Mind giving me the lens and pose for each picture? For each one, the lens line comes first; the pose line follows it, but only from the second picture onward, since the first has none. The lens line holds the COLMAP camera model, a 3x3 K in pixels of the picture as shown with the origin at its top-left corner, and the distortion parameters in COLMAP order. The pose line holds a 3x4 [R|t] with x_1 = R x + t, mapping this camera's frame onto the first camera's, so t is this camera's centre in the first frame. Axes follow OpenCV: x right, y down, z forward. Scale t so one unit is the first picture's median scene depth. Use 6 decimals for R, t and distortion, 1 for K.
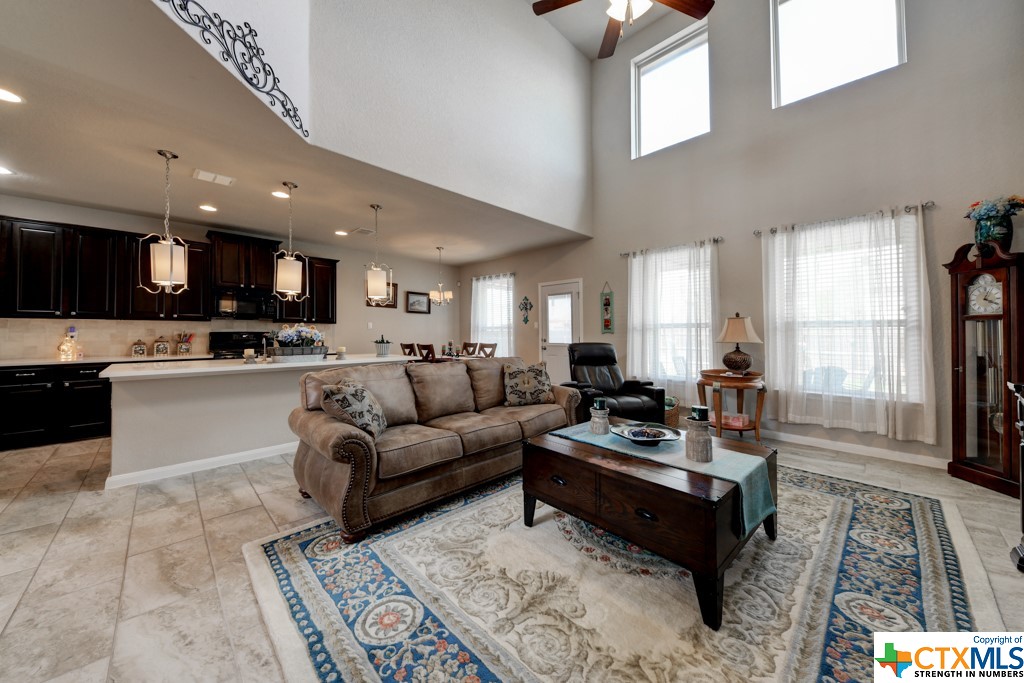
lens RADIAL K [[358.9, 0, 519.2], [0, 358.9, 325.1], [0, 0, 1]] dist [0.004549, -0.001372]
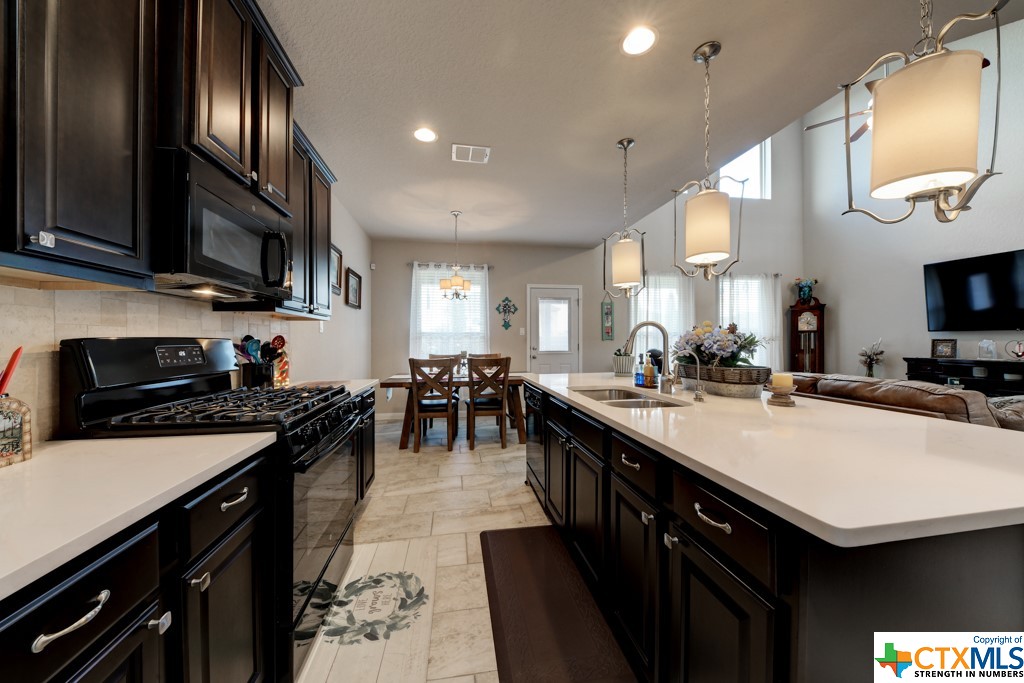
lens RADIAL K [[358.9, 0, 504.8], [0, 358.9, 340.0], [0, 0, 1]] dist [0.004549, -0.001372]
pose [[0.602743, -0.002214, 0.797932, -1.586453], [-0.013281, 0.999830, 0.012806, 0.024450], [-0.797825, -0.018316, 0.602611, 1.170581]]
